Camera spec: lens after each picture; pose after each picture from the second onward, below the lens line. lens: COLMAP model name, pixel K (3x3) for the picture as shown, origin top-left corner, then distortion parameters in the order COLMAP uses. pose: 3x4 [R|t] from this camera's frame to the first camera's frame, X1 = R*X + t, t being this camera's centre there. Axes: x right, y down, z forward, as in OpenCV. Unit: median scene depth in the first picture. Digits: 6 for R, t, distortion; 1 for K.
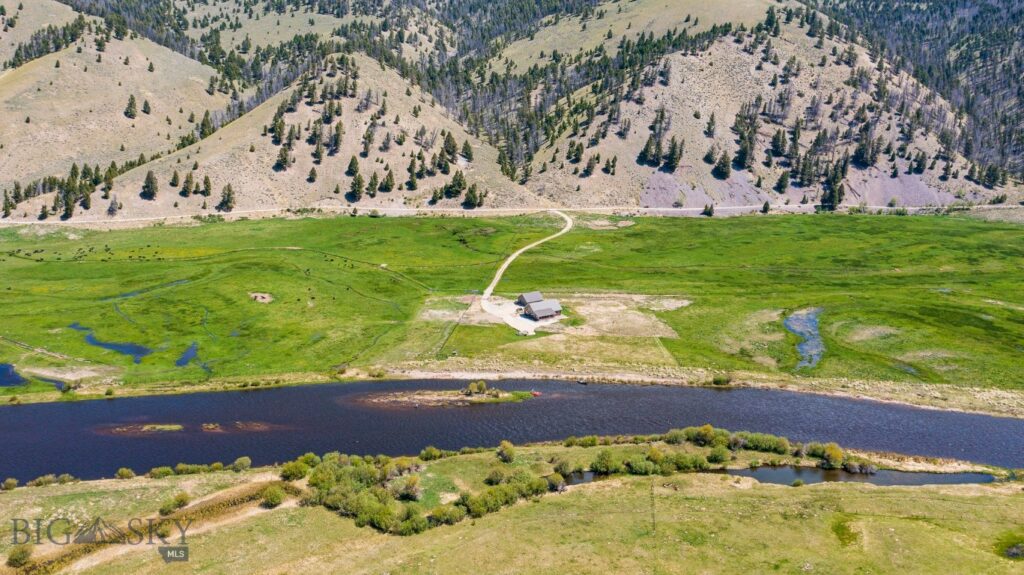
lens RADIAL K [[803.7, 0, 515.5], [0, 803.7, 284.0], [0, 0, 1]] dist [-0.018072, 0.001641]
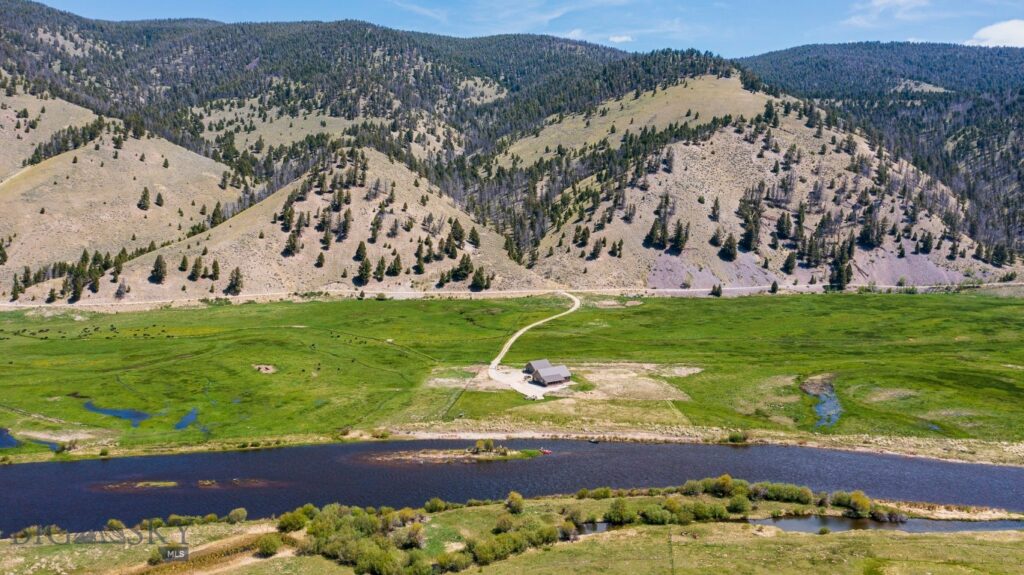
lens RADIAL K [[803.7, 0, 515.7], [0, 803.7, 287.9], [0, 0, 1]] dist [-0.018072, 0.001641]
pose [[0.999904, -0.010573, -0.008990, 0.000393], [0.009343, 0.991812, -0.127367, 0.046339], [0.010263, 0.127271, 0.991815, 0.014413]]
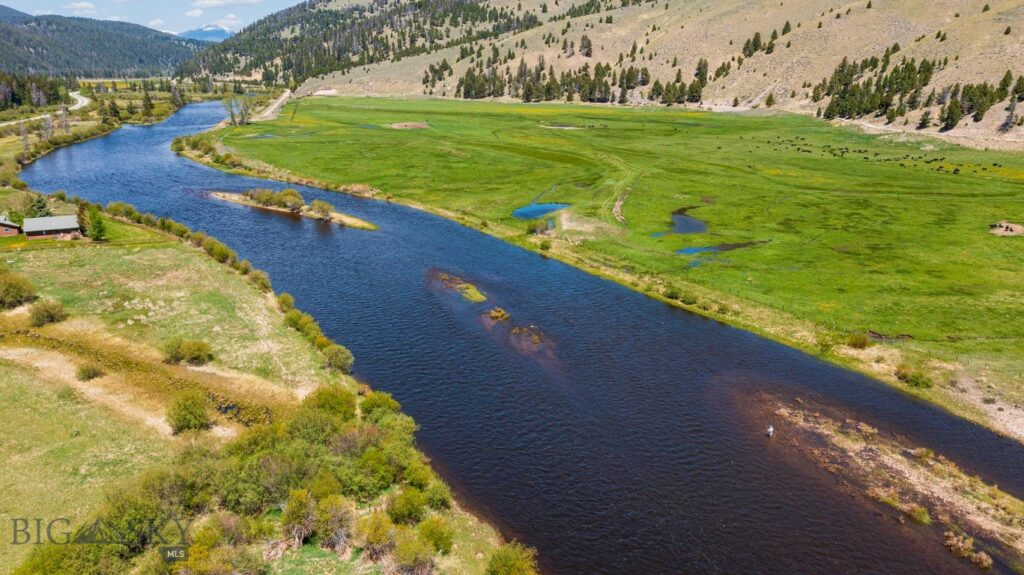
lens RADIAL K [[803.7, 0, 516.5], [0, 803.7, 285.7], [0, 0, 1]] dist [-0.018072, 0.001641]
pose [[0.297975, 0.240667, -0.923737, 0.074778], [-0.245792, 0.954410, 0.169372, 0.042474], [0.922387, 0.176579, 0.343544, 0.531780]]
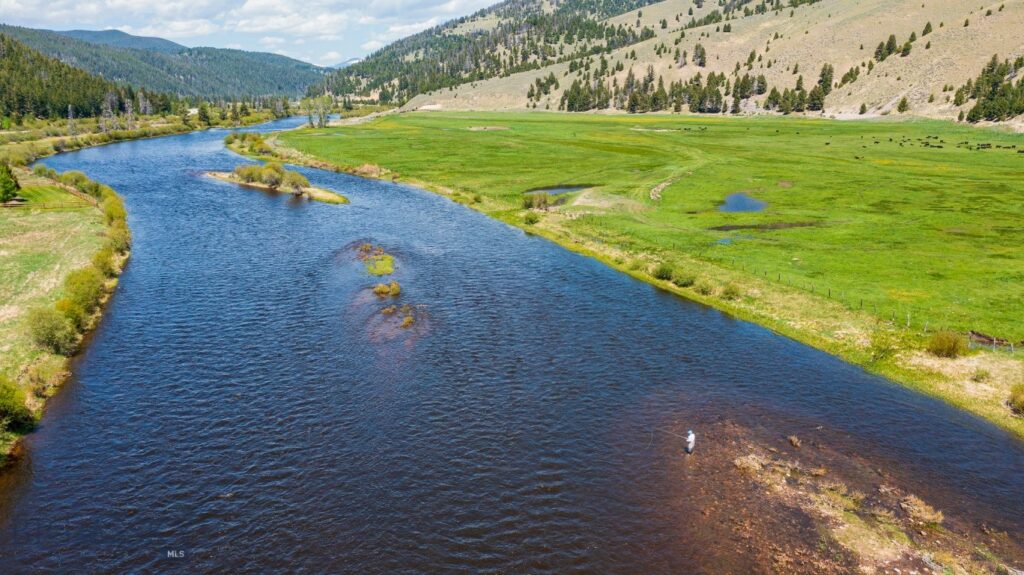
lens RADIAL K [[803.7, 0, 514.7], [0, 803.7, 286.6], [0, 0, 1]] dist [-0.018072, 0.001641]
pose [[0.140196, 0.214984, -0.966503, -0.013637], [-0.251497, 0.951860, 0.175246, 0.063807], [0.957651, 0.218503, 0.187514, 0.637864]]
